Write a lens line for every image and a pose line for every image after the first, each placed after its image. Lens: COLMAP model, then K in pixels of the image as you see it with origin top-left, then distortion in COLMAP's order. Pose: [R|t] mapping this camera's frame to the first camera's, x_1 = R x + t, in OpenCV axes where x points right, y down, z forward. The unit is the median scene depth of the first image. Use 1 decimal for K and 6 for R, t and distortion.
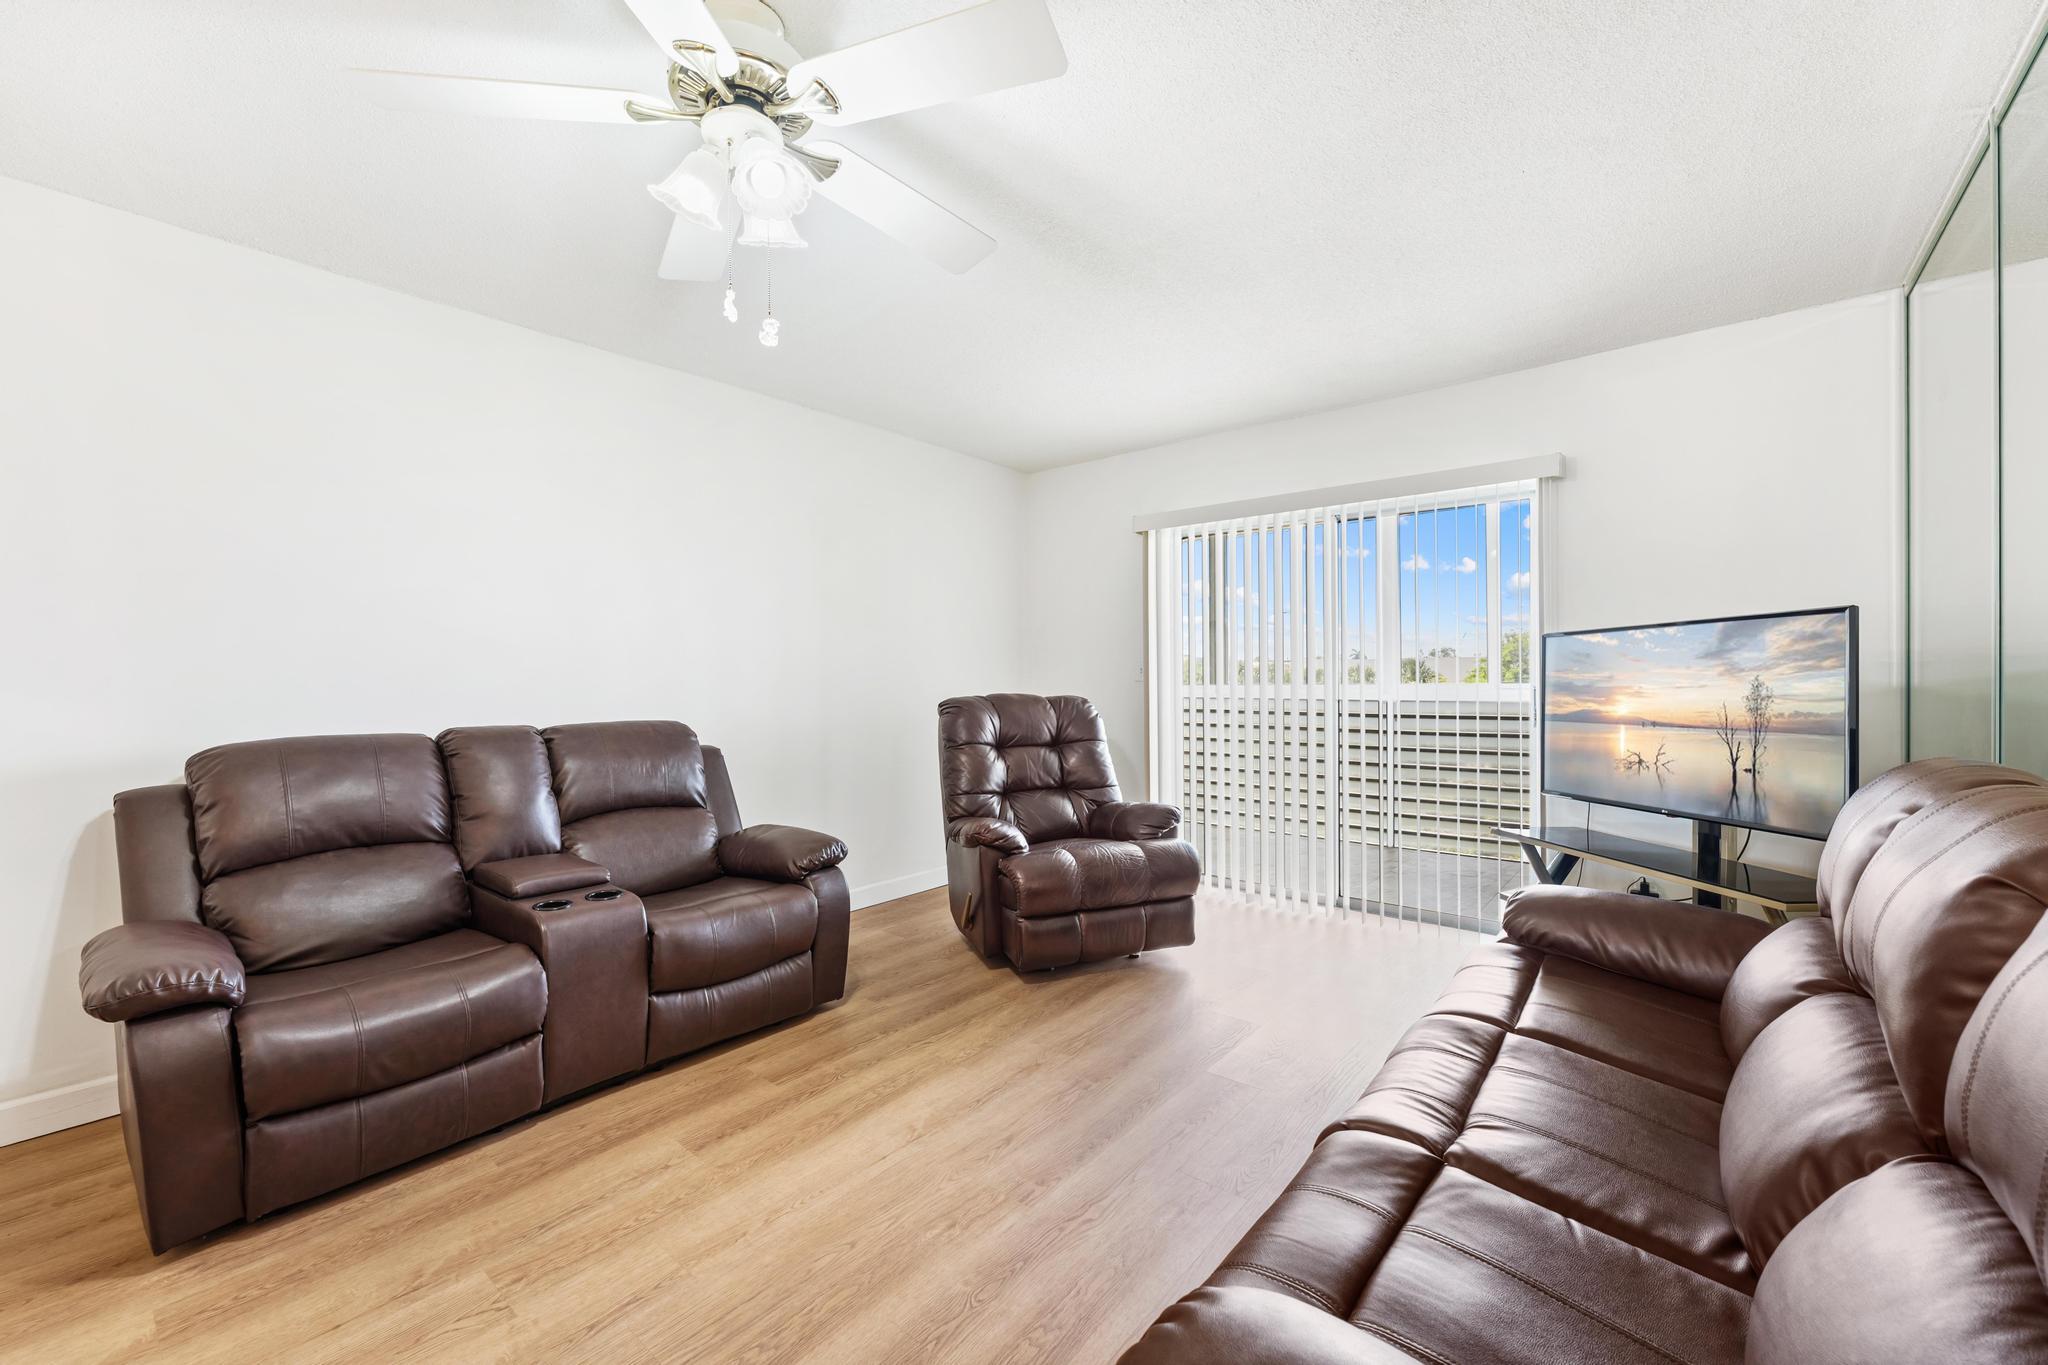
lens RADIAL K [[819.7, 0, 1013.6], [0, 819.7, 684.2], [0, 0, 1]] dist [0.003258, -0.000022]
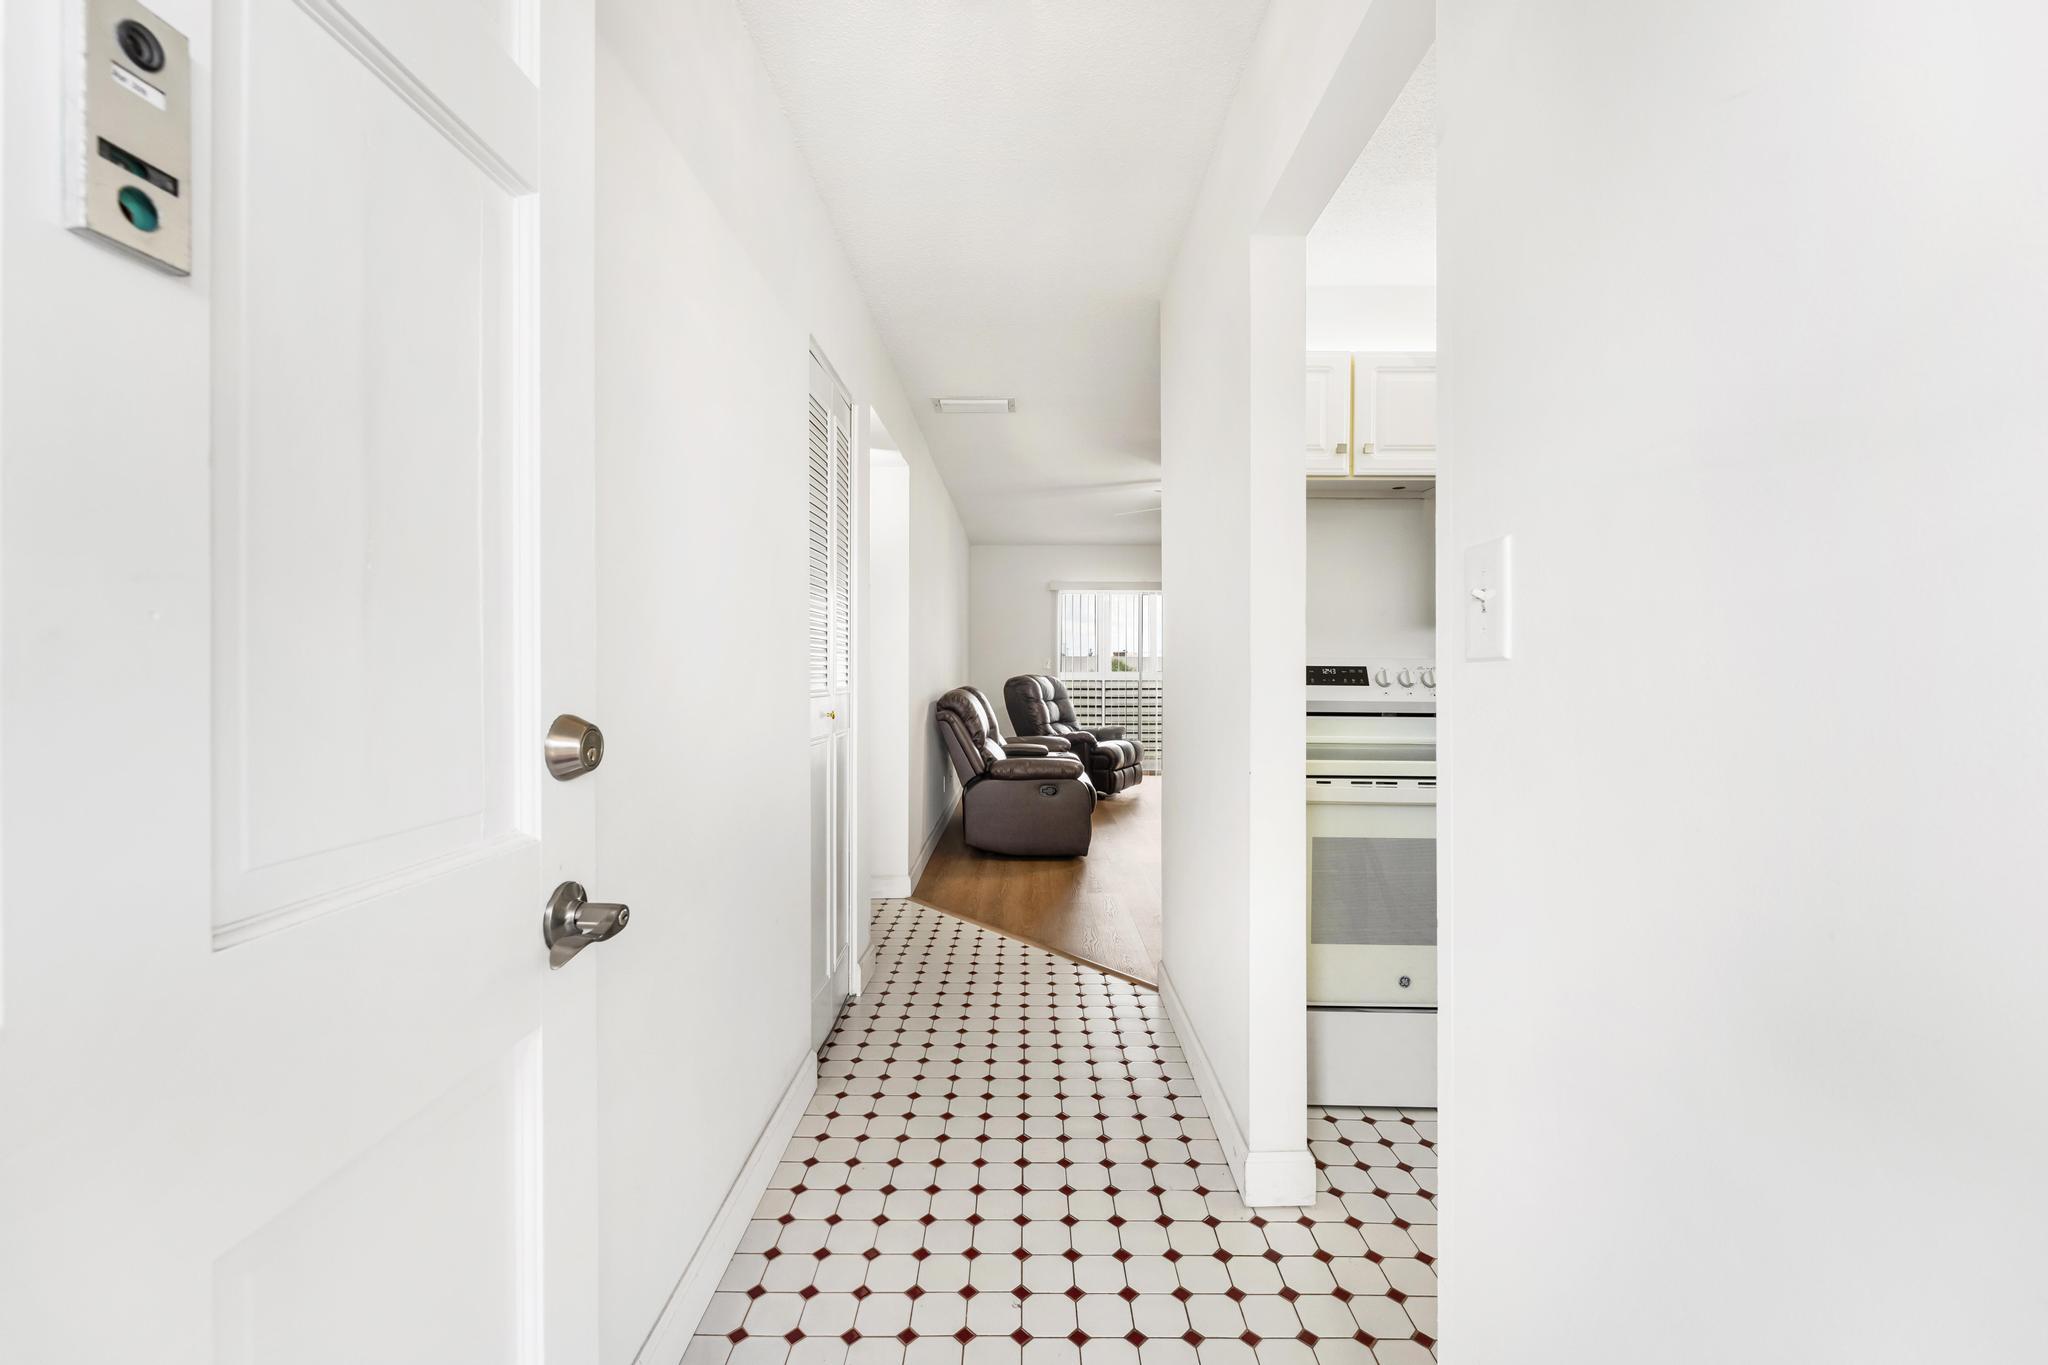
lens RADIAL K [[819.7, 0, 1019.3], [0, 819.7, 671.5], [0, 0, 1]] dist [0.003258, -0.000022]
pose [[0.771793, 0.009119, 0.635808, -1.415703], [-0.003722, 0.999945, -0.009823, 0.025853], [-0.635863, 0.005215, 0.771784, -0.512920]]
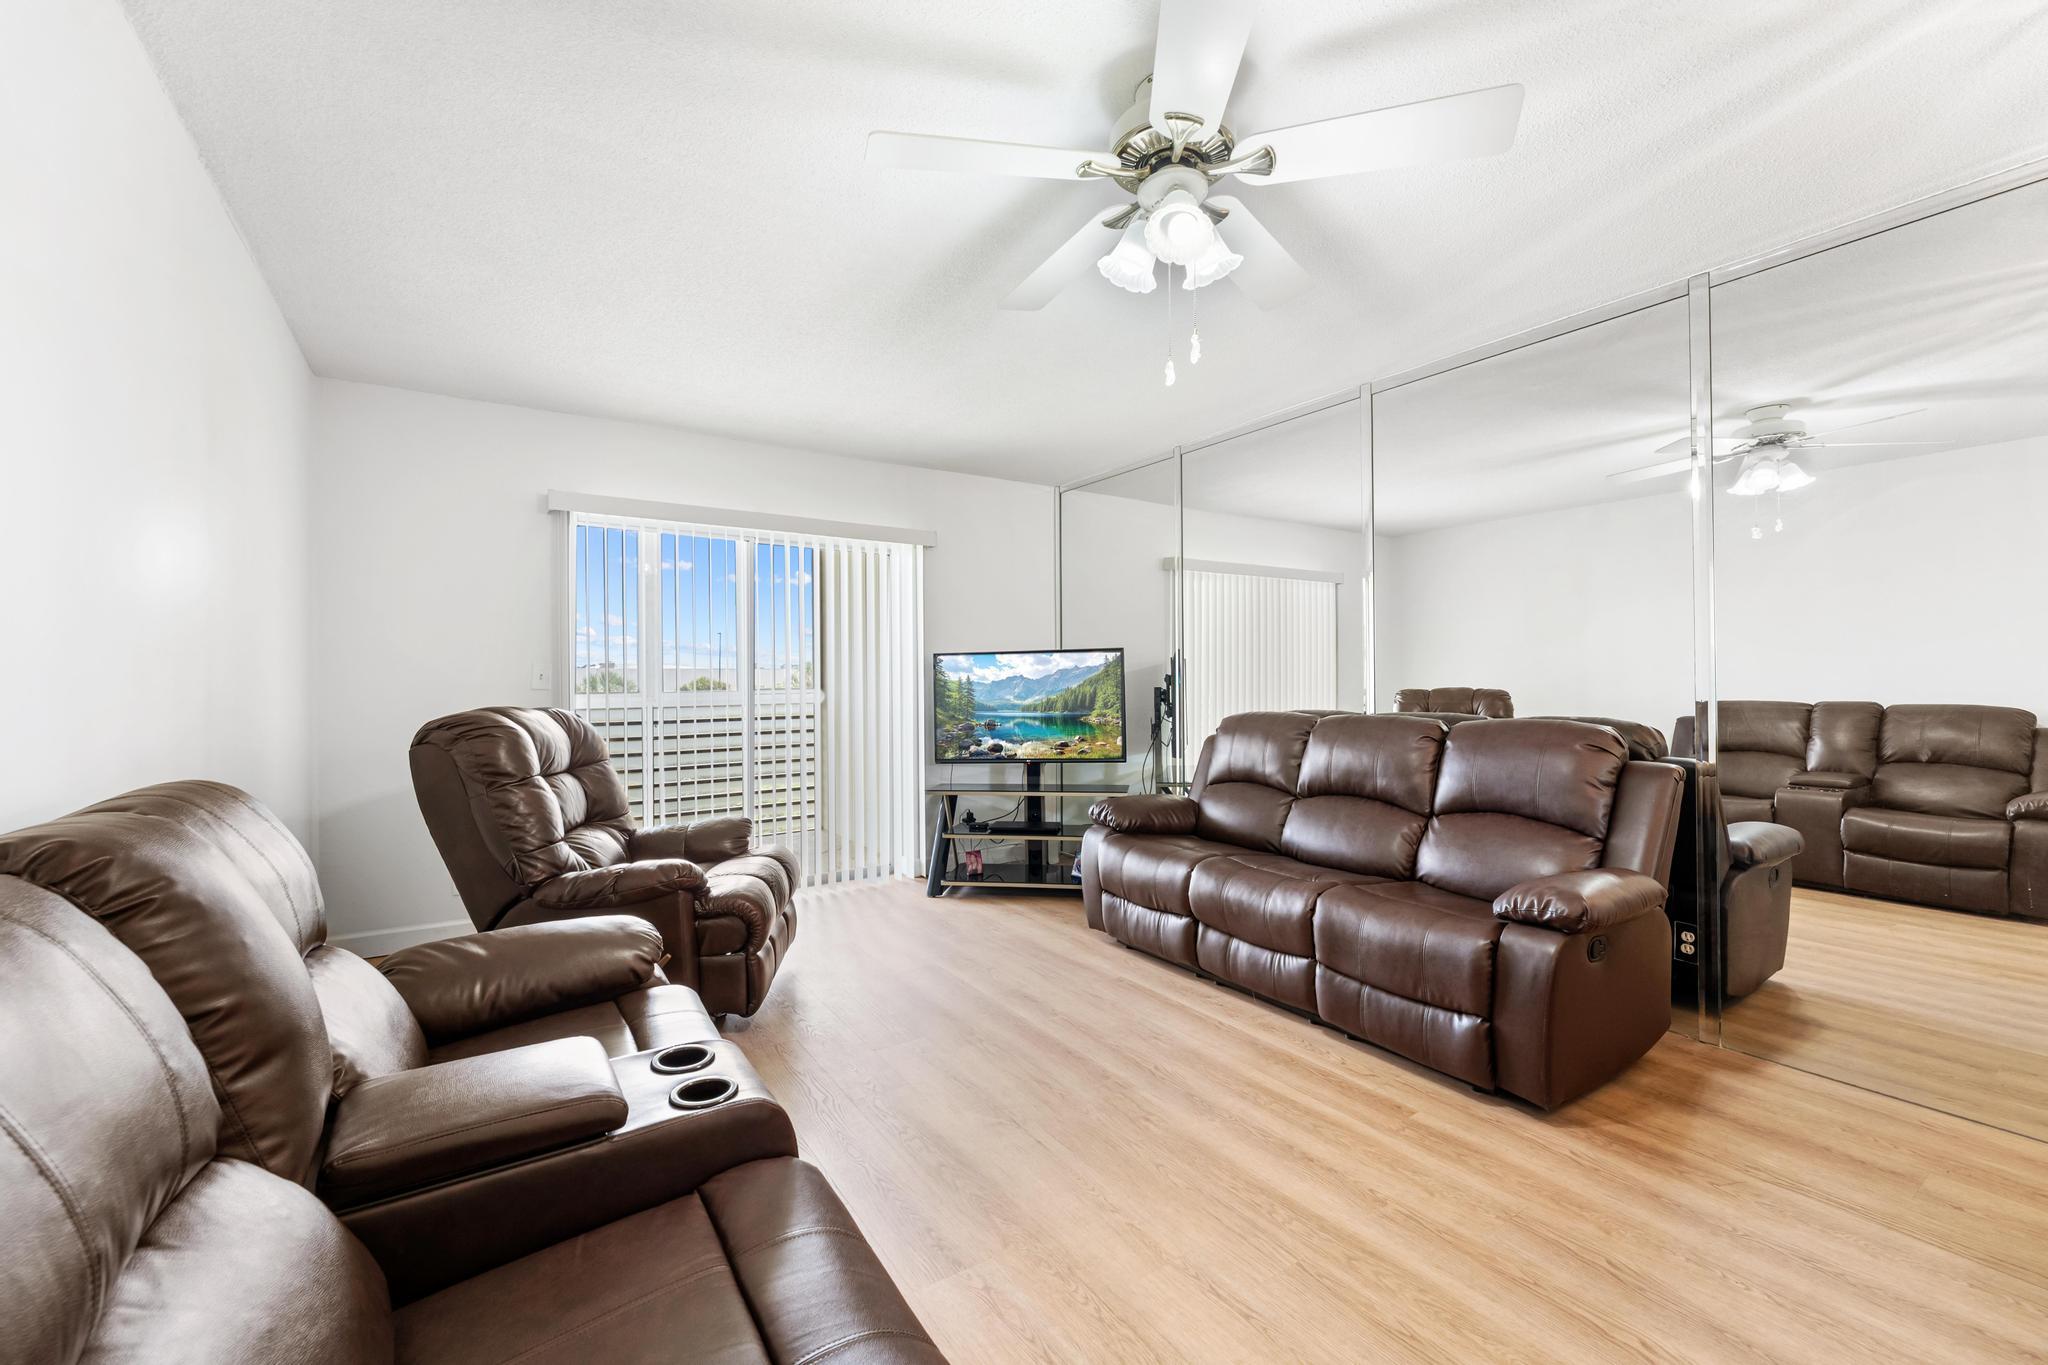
lens RADIAL K [[819.7, 0, 1025.5], [0, 819.7, 678.7], [0, 0, 1]] dist [0.003258, -0.000022]
pose [[0.285700, 0.004630, 0.958308, -0.653422], [0.015932, 0.999827, -0.009581, 0.000255], [-0.958187, 0.018005, 0.285577, 0.399647]]
